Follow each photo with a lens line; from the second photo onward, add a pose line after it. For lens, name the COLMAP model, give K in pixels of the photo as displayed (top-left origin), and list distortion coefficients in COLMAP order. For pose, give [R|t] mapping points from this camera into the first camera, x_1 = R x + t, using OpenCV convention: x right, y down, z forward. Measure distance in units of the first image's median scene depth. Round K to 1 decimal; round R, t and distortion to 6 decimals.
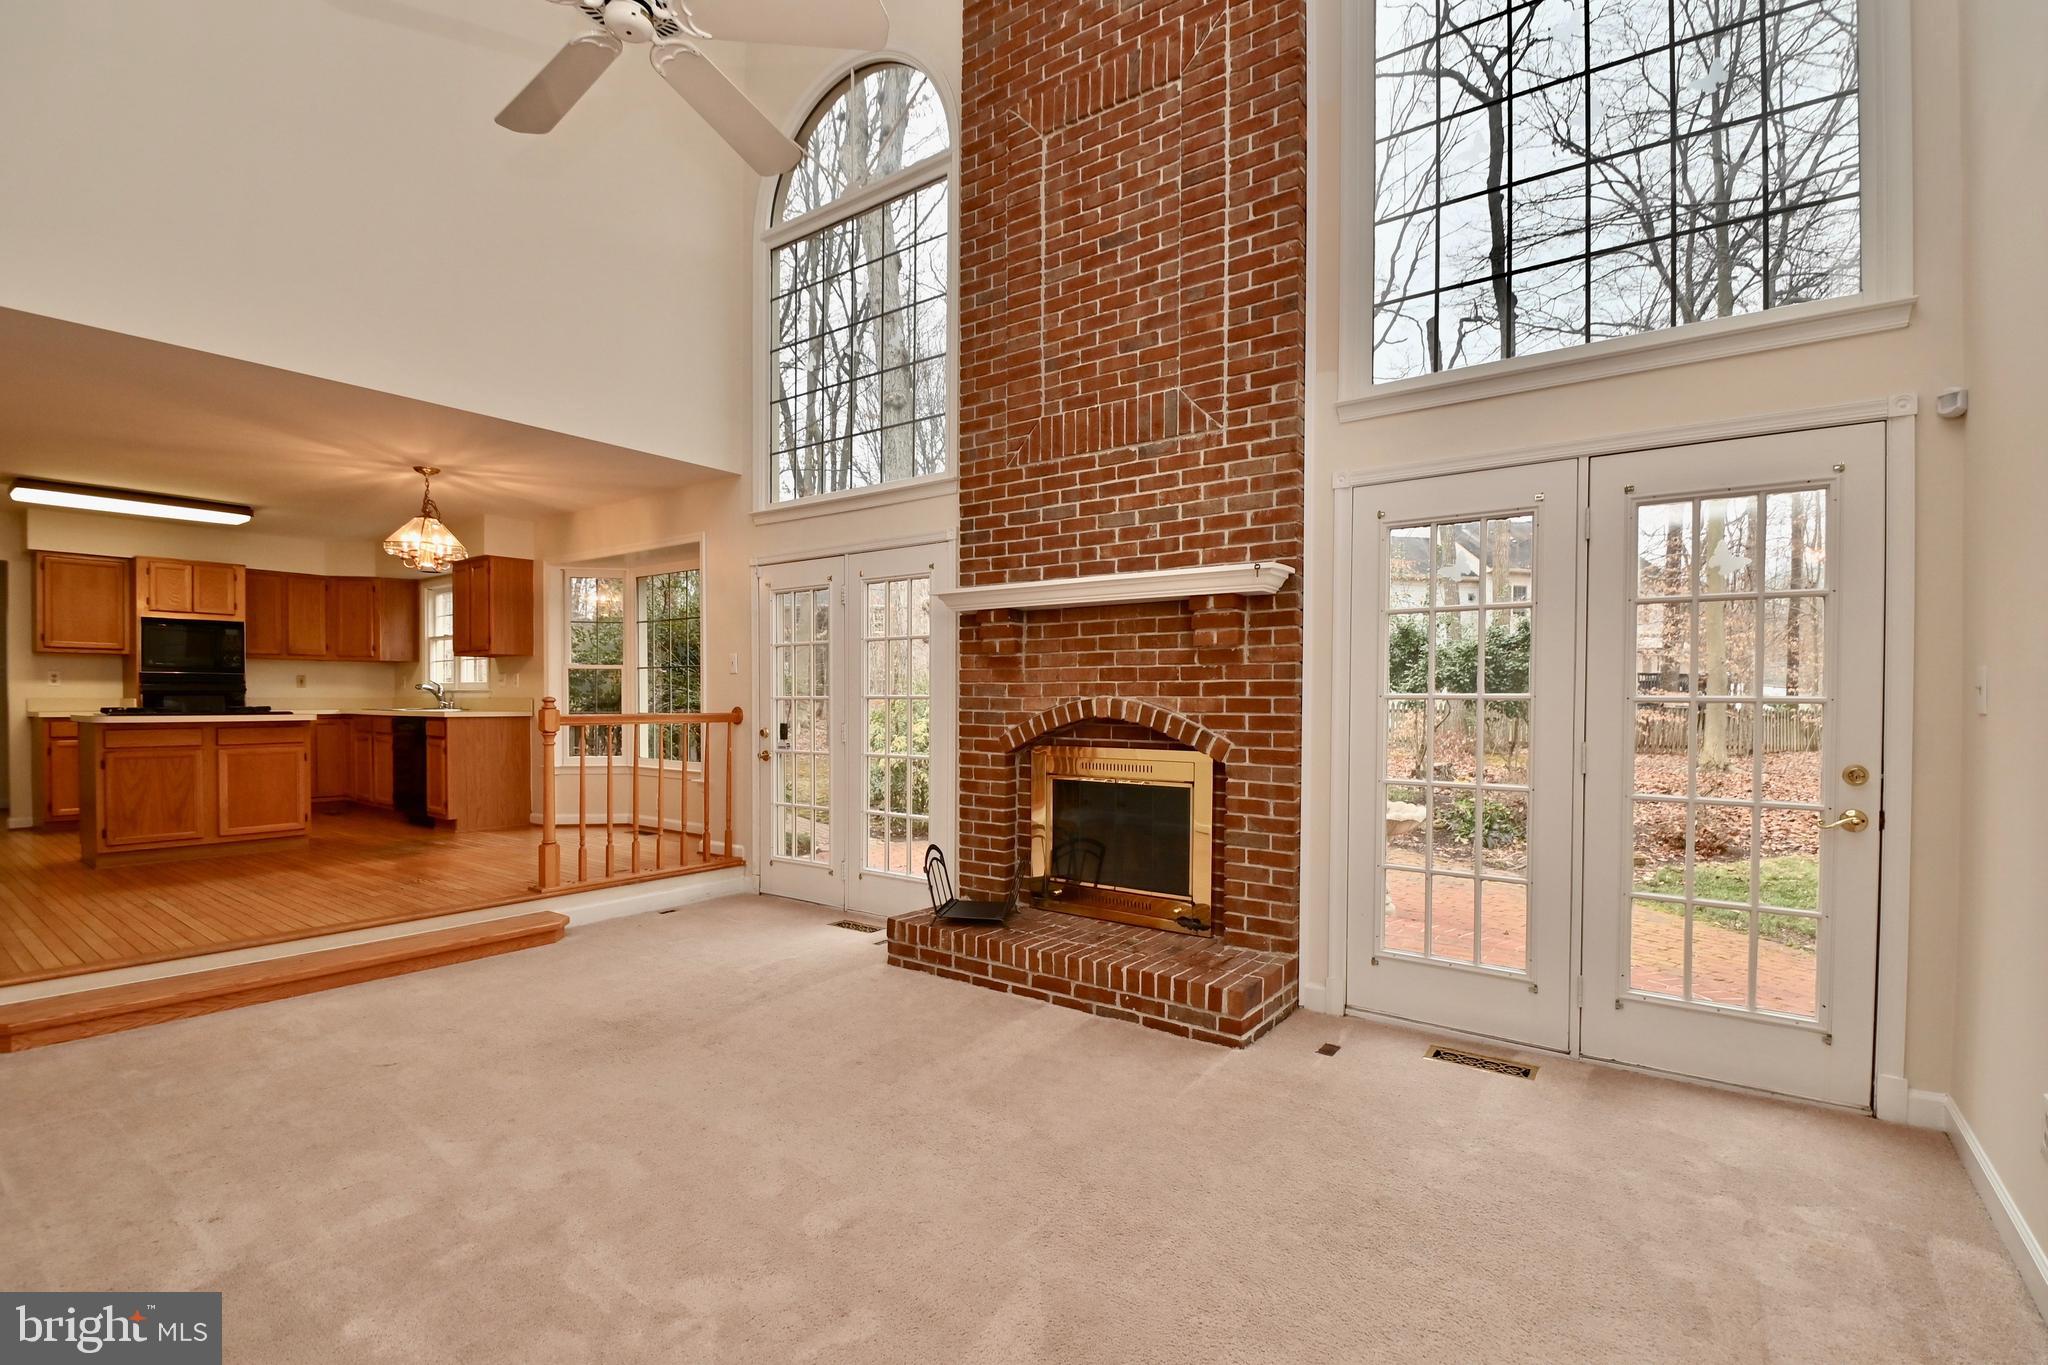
lens RADIAL K [[917.4, 0, 1032.1], [0, 917.4, 711.8], [0, 0, 1]] dist [0.006347, -0.015222]
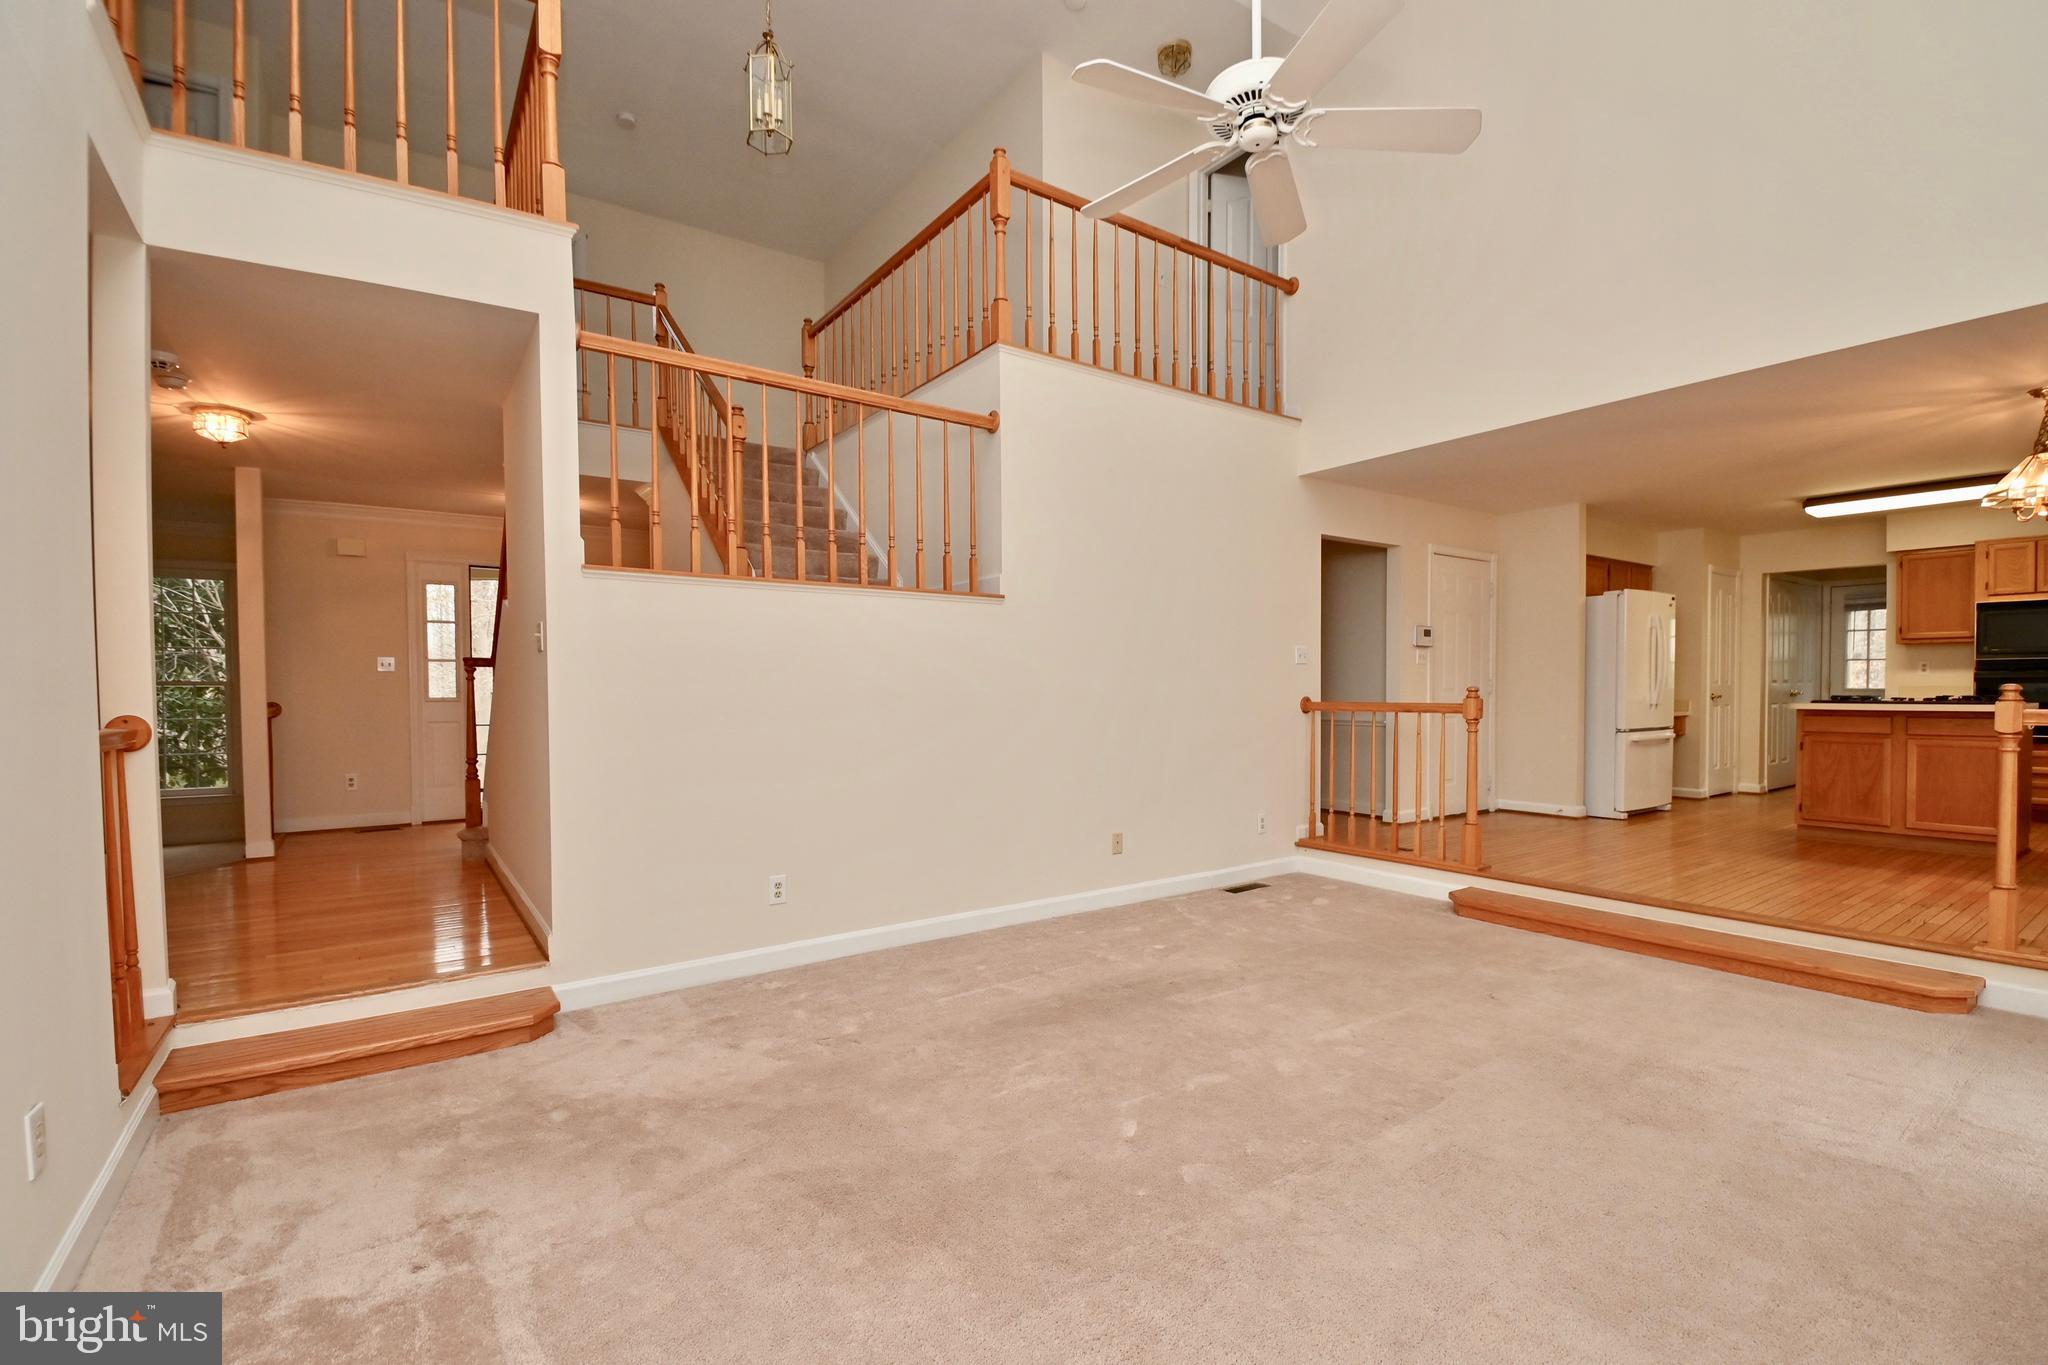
lens RADIAL K [[917.4, 0, 1054.2], [0, 917.4, 709.3], [0, 0, 1]] dist [0.006347, -0.015222]
pose [[-0.297627, 0.020606, -0.954460, 0.404599], [-0.007934, 0.999679, 0.024056, -0.008780], [0.954649, 0.014732, -0.297368, 0.544355]]
